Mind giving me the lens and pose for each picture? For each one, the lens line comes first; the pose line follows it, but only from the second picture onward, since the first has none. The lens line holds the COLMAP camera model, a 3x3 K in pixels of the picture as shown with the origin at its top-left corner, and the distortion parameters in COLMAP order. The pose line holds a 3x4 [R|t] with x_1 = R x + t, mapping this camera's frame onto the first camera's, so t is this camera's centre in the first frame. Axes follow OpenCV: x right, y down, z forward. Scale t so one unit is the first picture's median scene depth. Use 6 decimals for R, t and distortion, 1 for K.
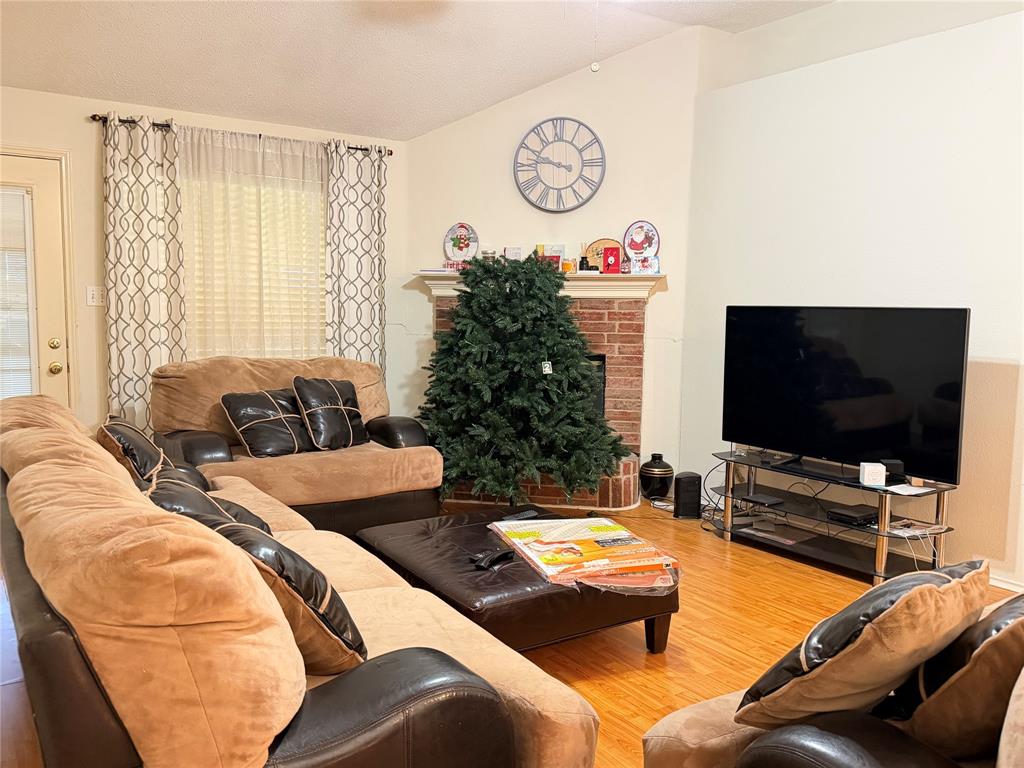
lens RADIAL K [[840.4, 0, 507.5], [0, 840.4, 389.5], [0, 0, 1]] dist [0.093404, -0.019954]
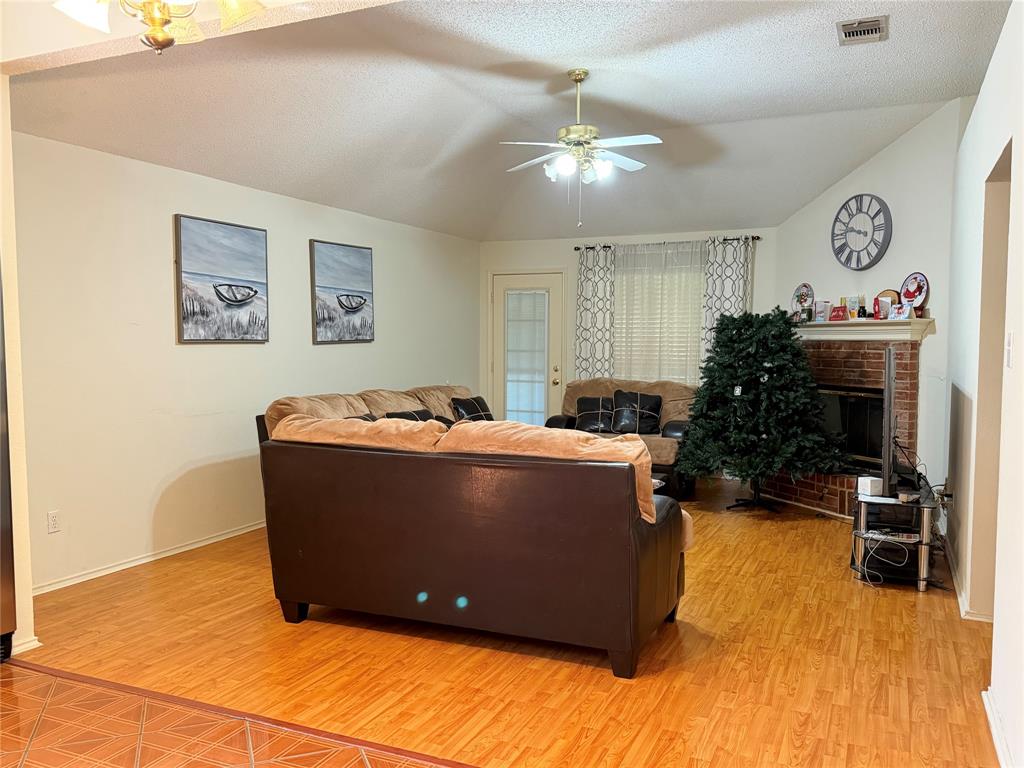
lens RADIAL K [[840.4, 0, 510.5], [0, 840.4, 382.4], [0, 0, 1]] dist [0.093404, -0.019954]
pose [[0.529850, 0.032649, -0.847462, 0.851920], [-0.084379, 0.996330, -0.014371, 0.009789], [0.843883, 0.079123, 0.530661, -0.058340]]
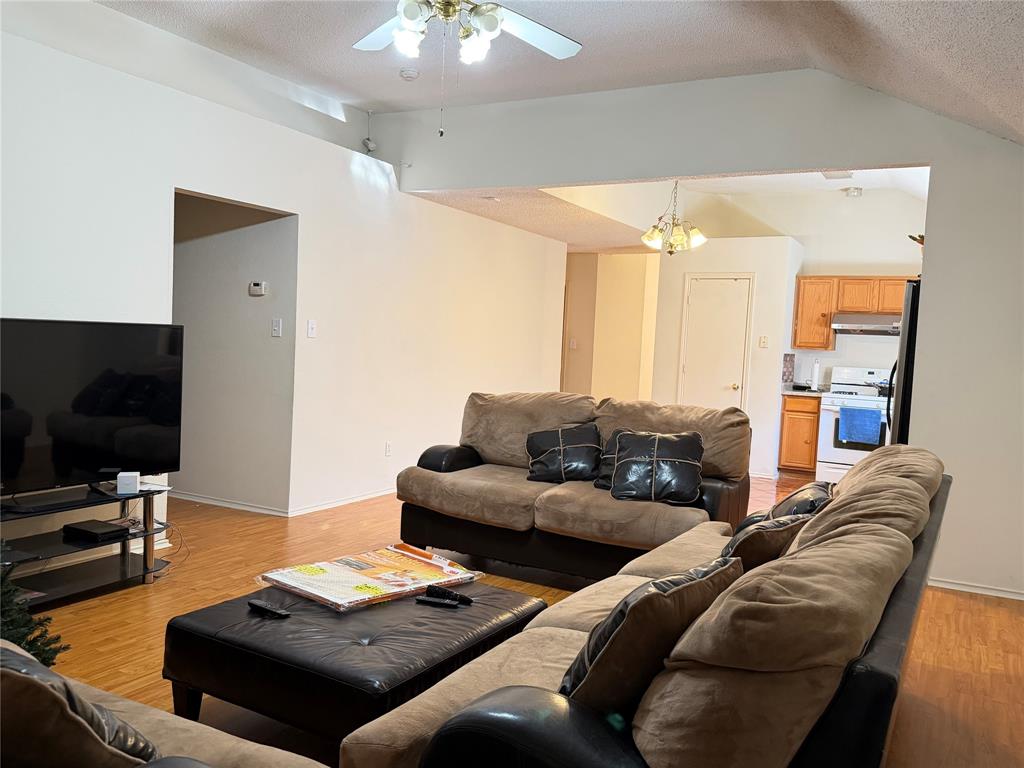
lens RADIAL K [[840.4, 0, 510.8], [0, 840.4, 384.2], [0, 0, 1]] dist [0.093404, -0.019954]
pose [[-0.460742, -0.088851, 0.883075, -0.509276], [0.038519, 0.992037, 0.119912, -0.092671], [-0.886698, 0.089263, -0.453651, 0.761828]]
